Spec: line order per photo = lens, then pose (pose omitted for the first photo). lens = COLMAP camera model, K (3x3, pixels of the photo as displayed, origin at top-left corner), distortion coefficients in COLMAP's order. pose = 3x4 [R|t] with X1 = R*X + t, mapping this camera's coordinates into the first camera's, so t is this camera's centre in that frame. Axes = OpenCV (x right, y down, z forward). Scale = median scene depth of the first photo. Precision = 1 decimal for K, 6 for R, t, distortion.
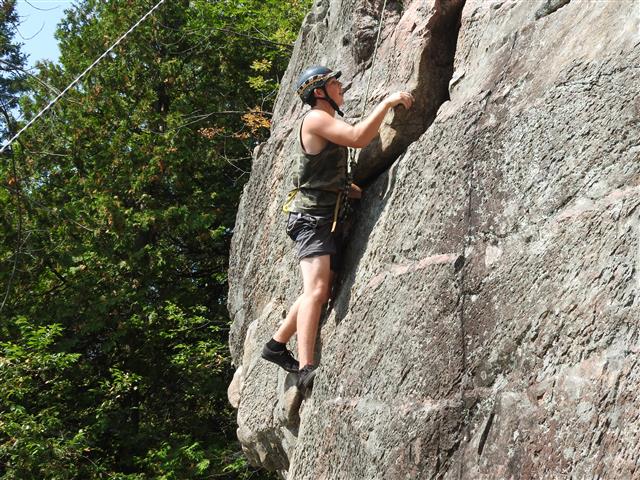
lens RADIAL K [[893.8, 0, 320.0], [0, 893.8, 240.0], [0, 0, 1]] dist [-0.002140, -0.052054]
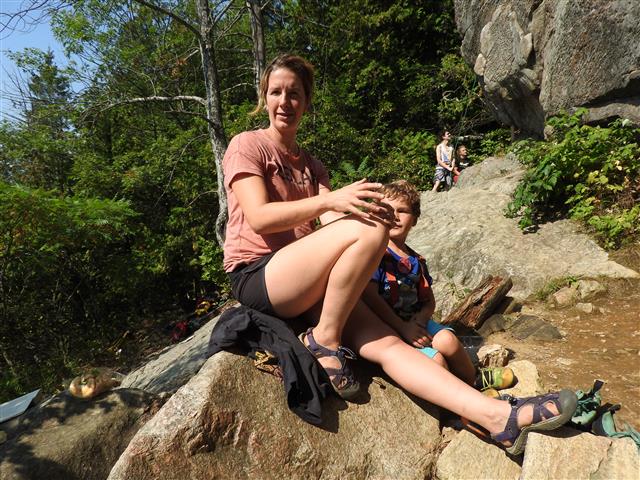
lens RADIAL K [[454.8, 0, 320.0], [0, 454.8, 240.0], [0, 0, 1]] dist [0.007675, -0.006501]
pose [[0.948318, -0.118777, -0.294255, -0.305658], [0.219582, 0.915062, 0.338296, 0.180921], [0.229080, -0.385425, 0.893851, -0.130362]]
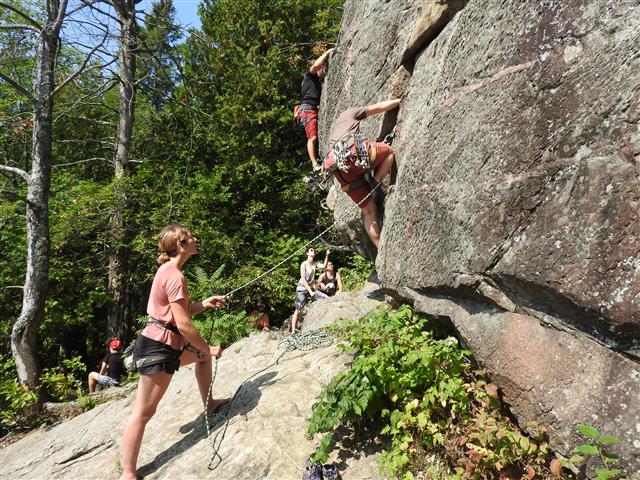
lens RADIAL K [[454.8, 0, 320.0], [0, 454.8, 240.0], [0, 0, 1]] dist [0.007675, -0.006501]
pose [[0.997025, -0.045086, -0.062518, -0.115375], [0.057560, 0.974947, 0.214861, 0.101929], [0.051264, -0.217821, 0.974642, 0.271170]]
